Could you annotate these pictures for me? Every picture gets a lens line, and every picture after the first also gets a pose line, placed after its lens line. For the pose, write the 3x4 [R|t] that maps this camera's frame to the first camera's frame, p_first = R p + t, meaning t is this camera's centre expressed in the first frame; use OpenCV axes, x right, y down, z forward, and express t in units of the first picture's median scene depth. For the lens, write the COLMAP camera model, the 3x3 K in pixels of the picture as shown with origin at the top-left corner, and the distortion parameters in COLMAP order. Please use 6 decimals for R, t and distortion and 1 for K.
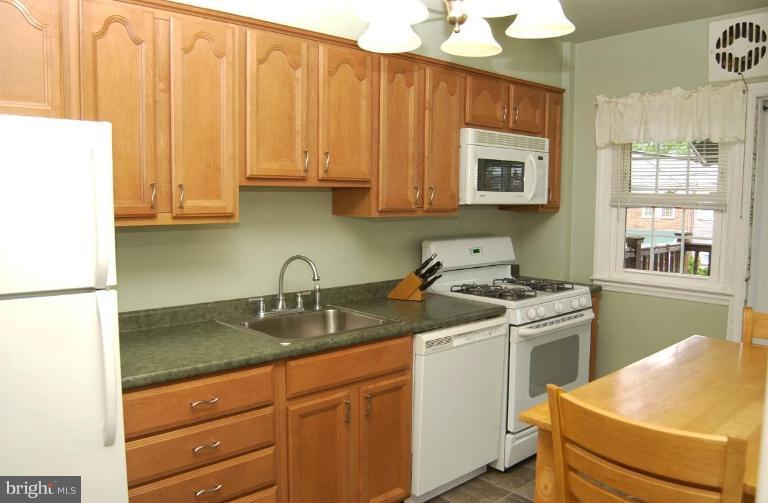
lens RADIAL K [[598.3, 0, 378.1], [0, 598.3, 251.9], [0, 0, 1]] dist [-0.125138, 0.083952]
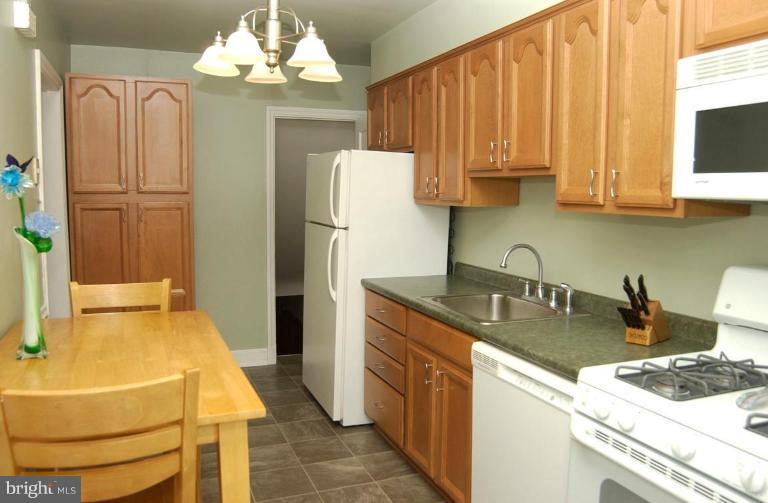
lens RADIAL K [[598.3, 0, 378.1], [0, 598.3, 251.9], [0, 0, 1]] dist [-0.125138, 0.083952]
pose [[-0.351624, 0.086996, -0.932090, 0.753097], [-0.097734, 0.986820, 0.128974, -0.072953], [0.931025, 0.136447, -0.338488, 0.925812]]
